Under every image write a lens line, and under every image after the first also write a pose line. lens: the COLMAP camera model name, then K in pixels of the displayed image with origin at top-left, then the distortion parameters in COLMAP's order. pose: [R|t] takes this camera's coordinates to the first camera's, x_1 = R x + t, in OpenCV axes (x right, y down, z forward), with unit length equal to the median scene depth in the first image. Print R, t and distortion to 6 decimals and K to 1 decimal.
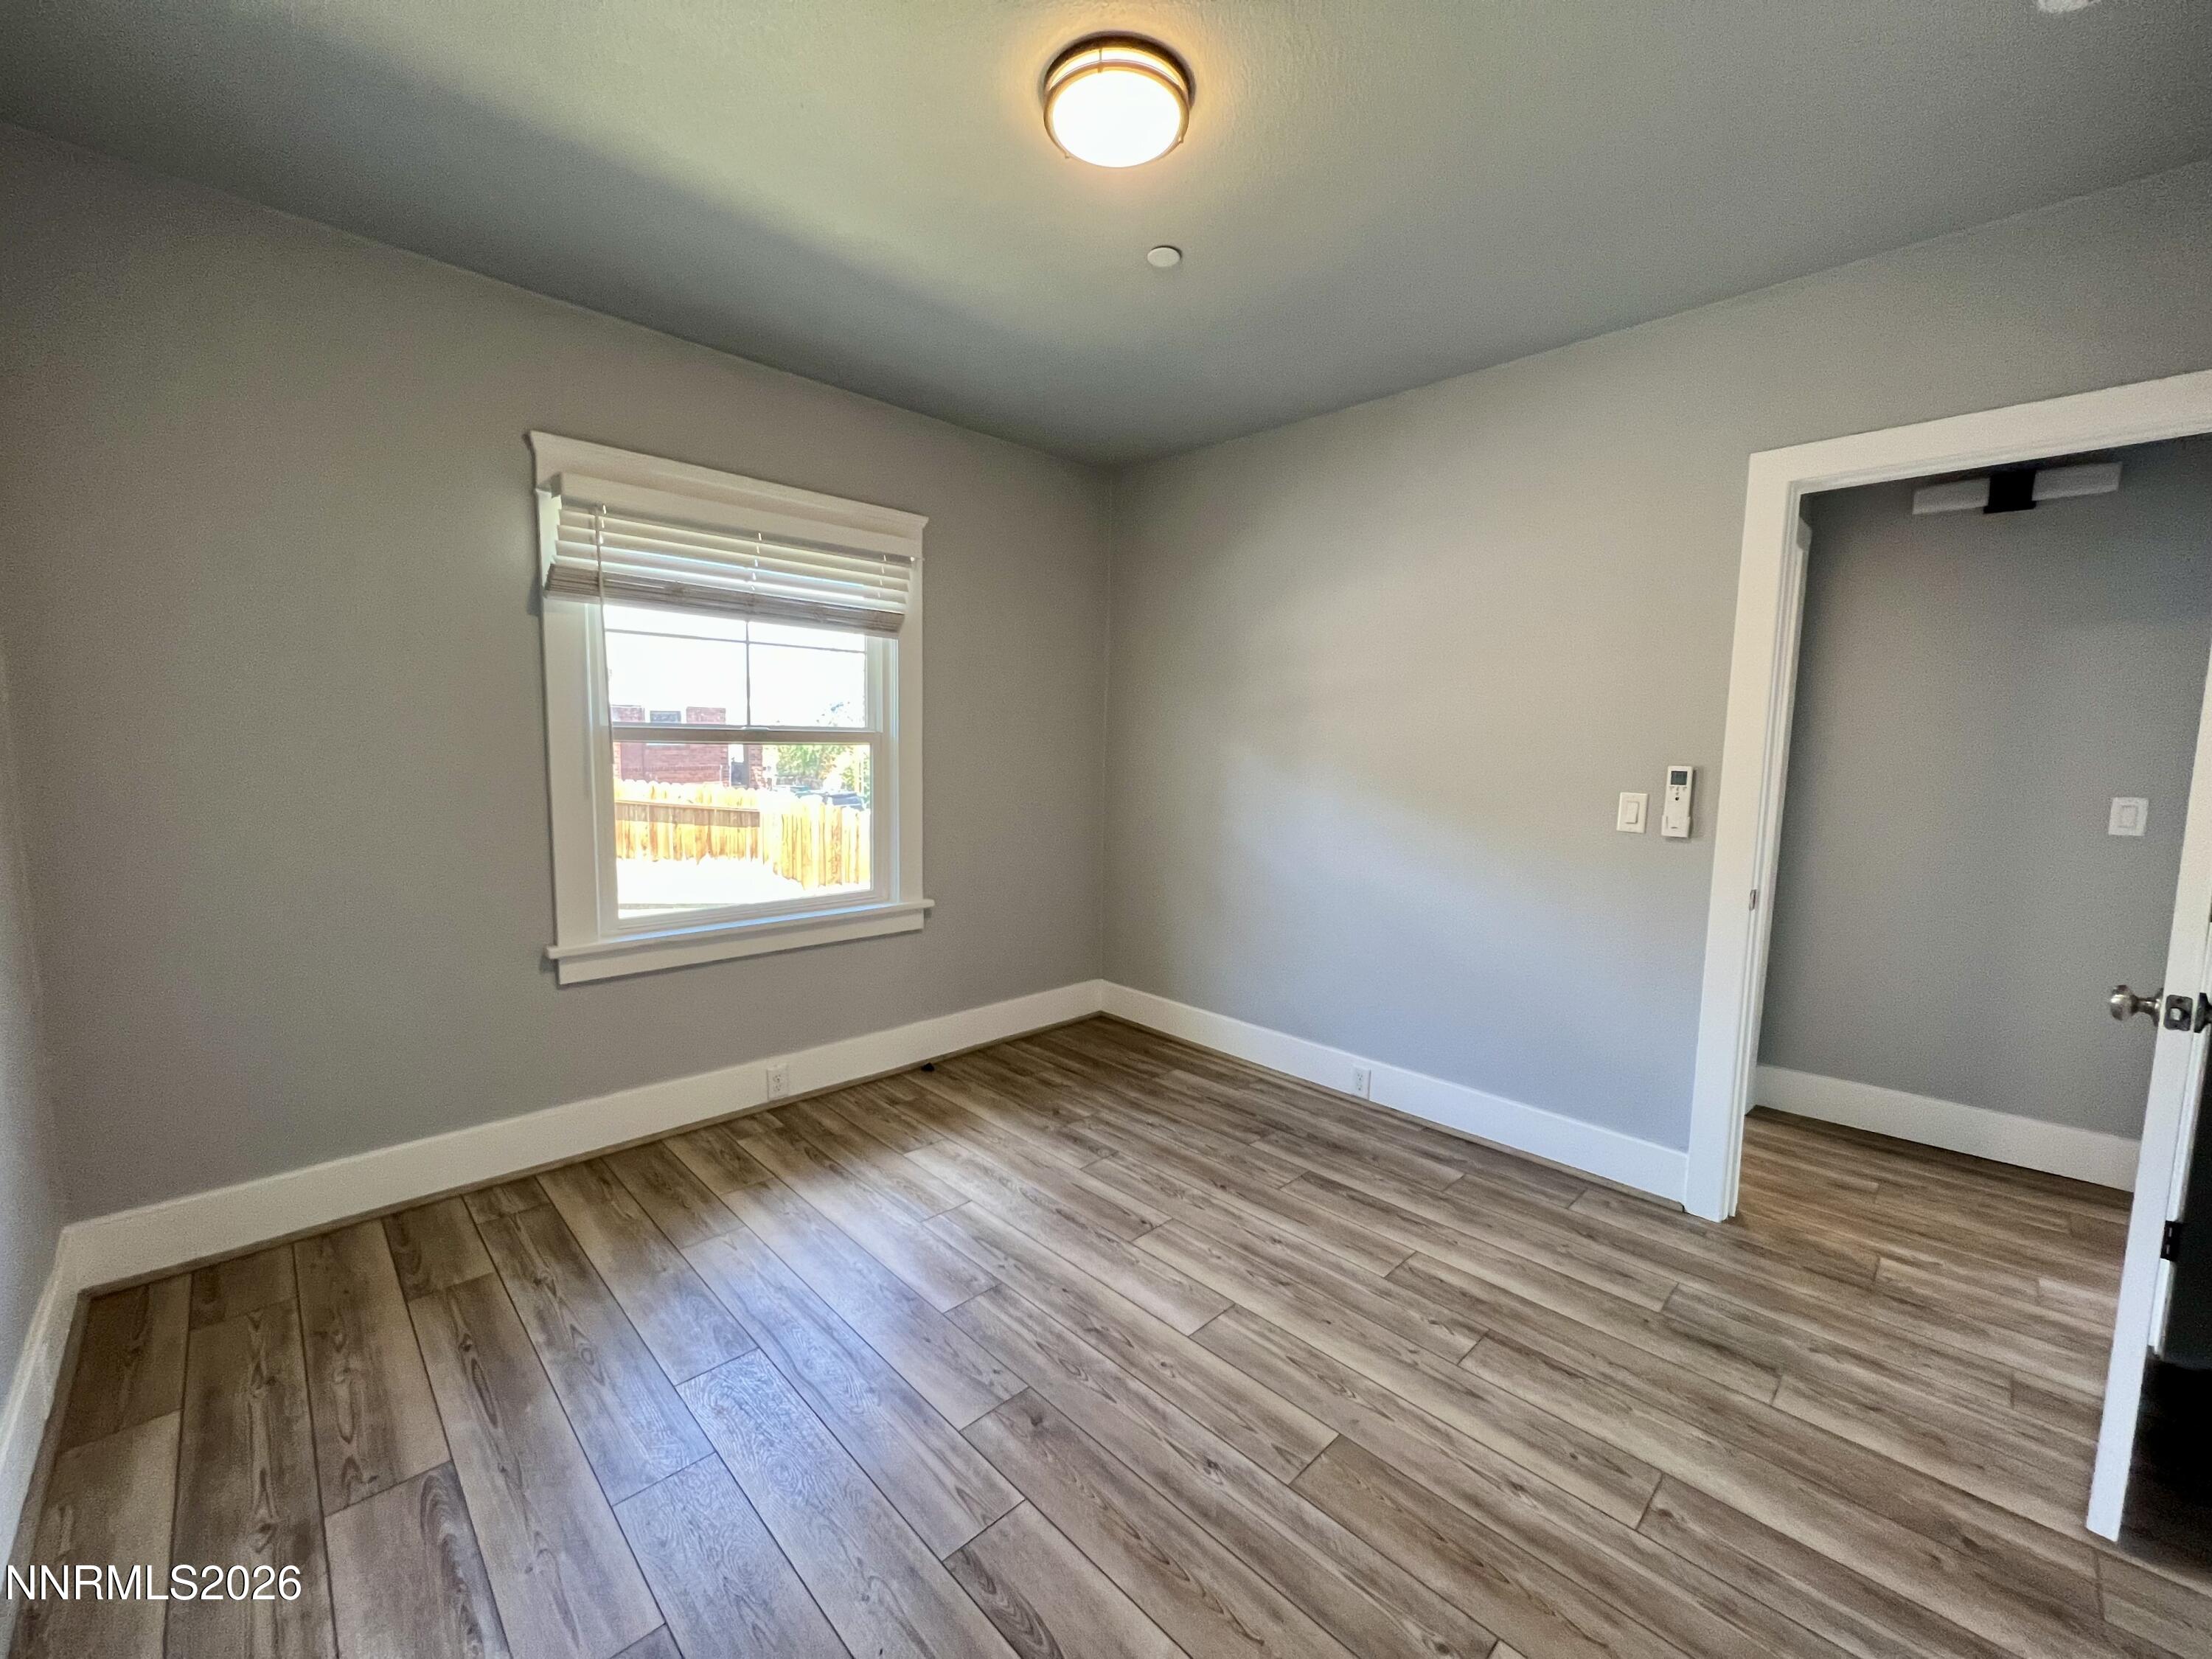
lens RADIAL K [[986.6, 0, 1106.0], [0, 986.6, 829.5], [0, 0, 1]] dist [-0.001490, 0.000334]
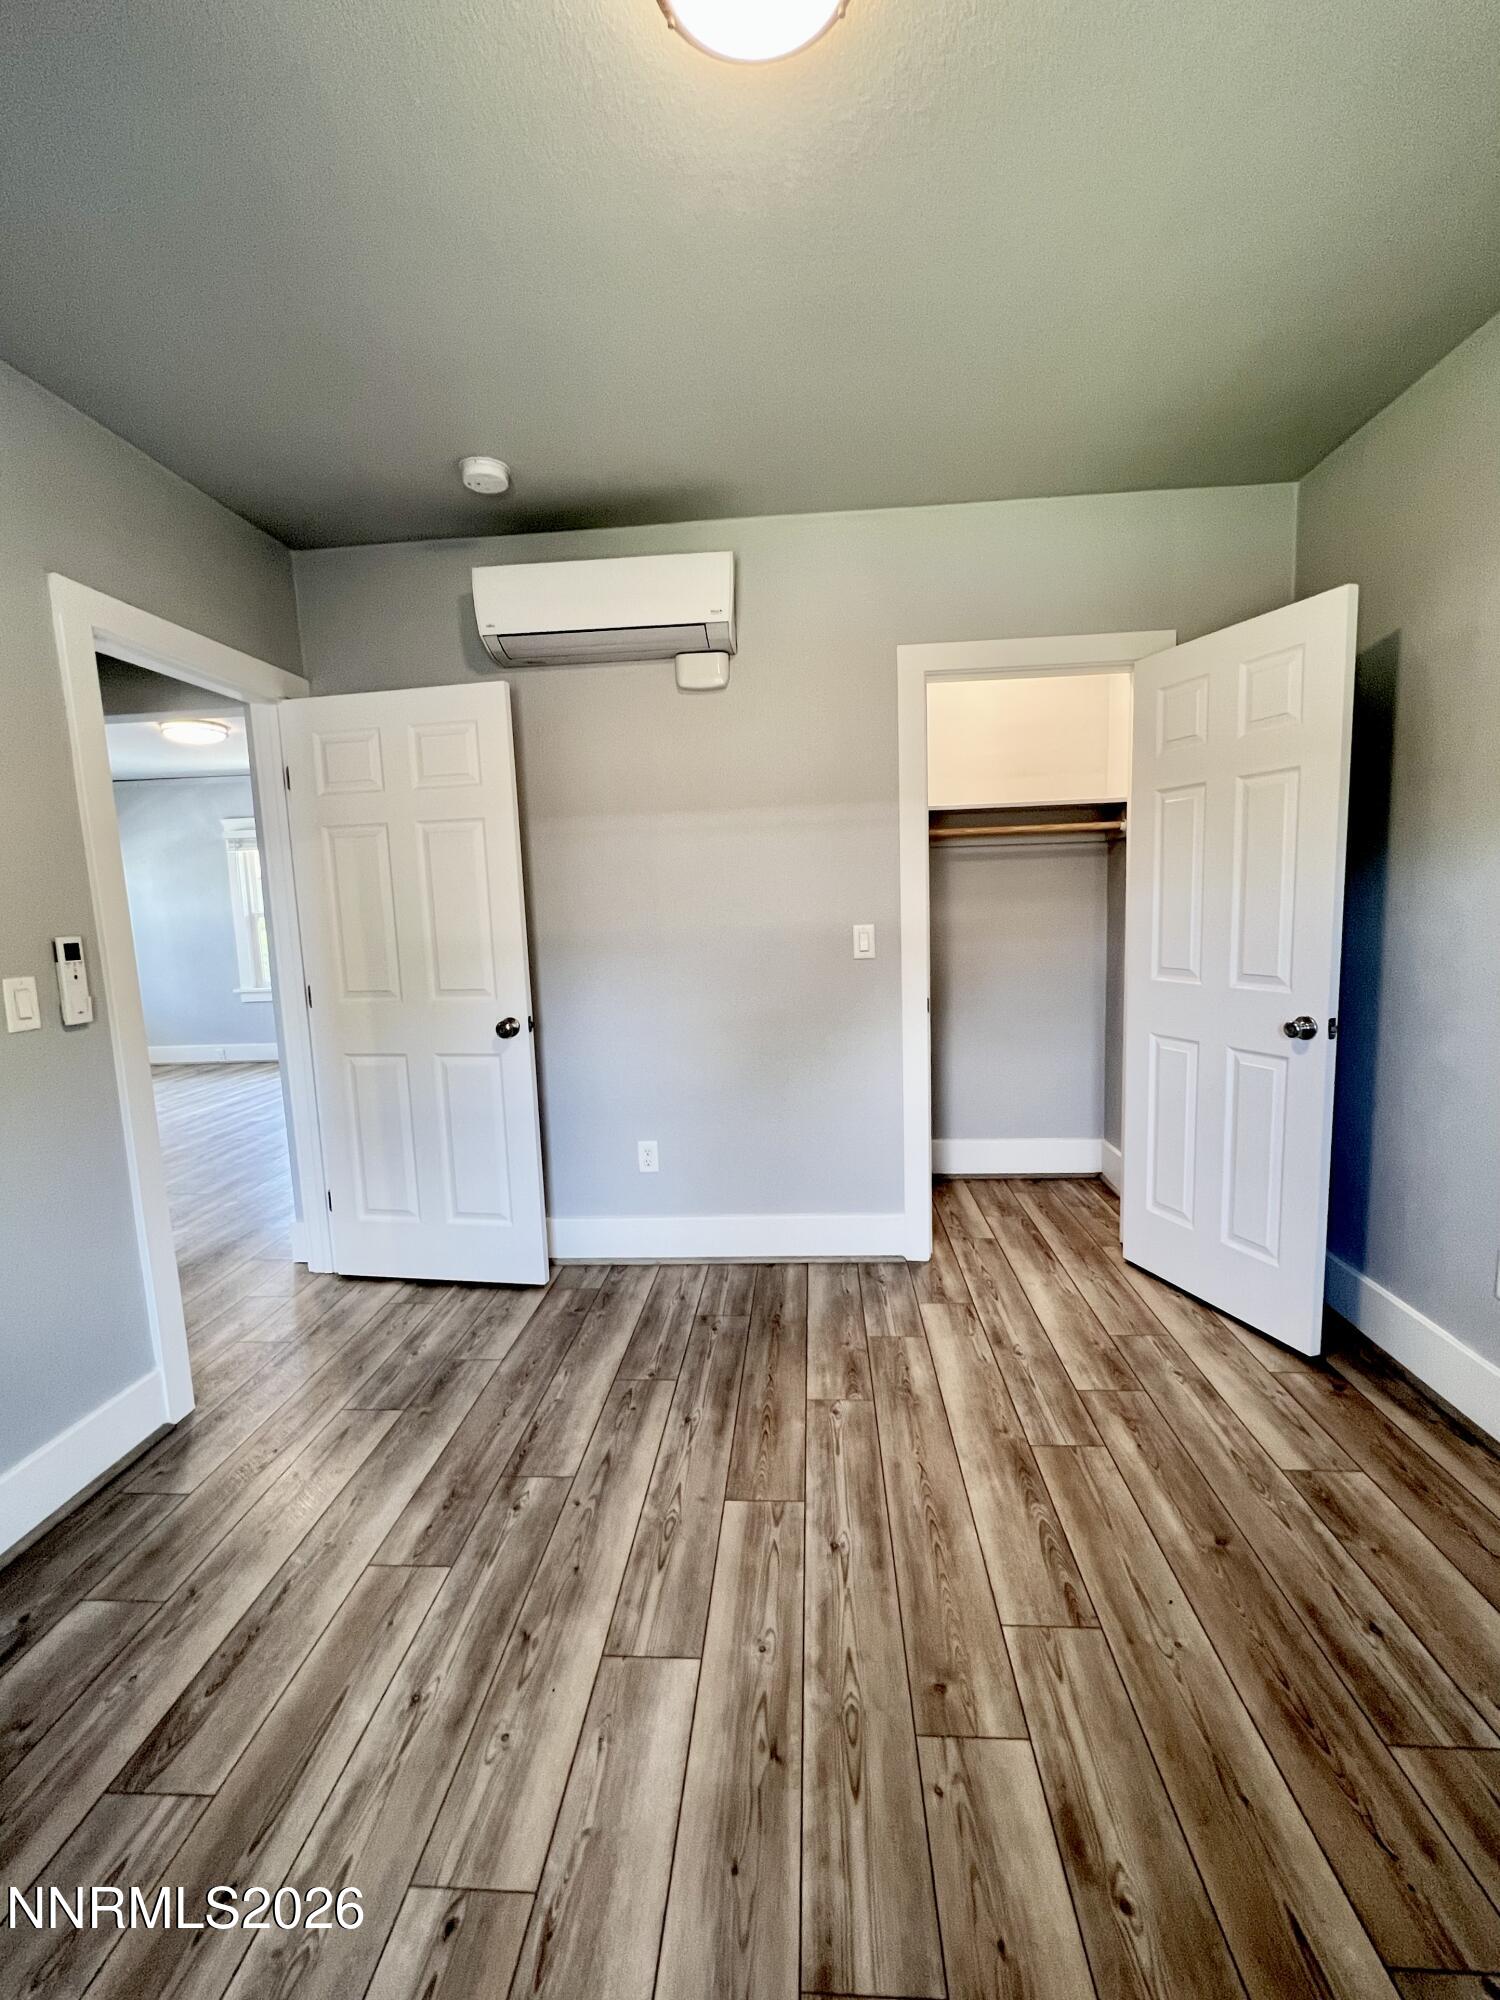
lens RADIAL K [[892.0, 0, 741.4], [0, 892.0, 1008.6], [0, 0, 1]] dist [-0.001490, 0.000334]
pose [[-0.699544, -0.079453, 0.710159, -0.424738], [0.085614, 0.977323, 0.193677, -0.130297], [-0.709443, 0.196285, -0.676878, 1.439497]]
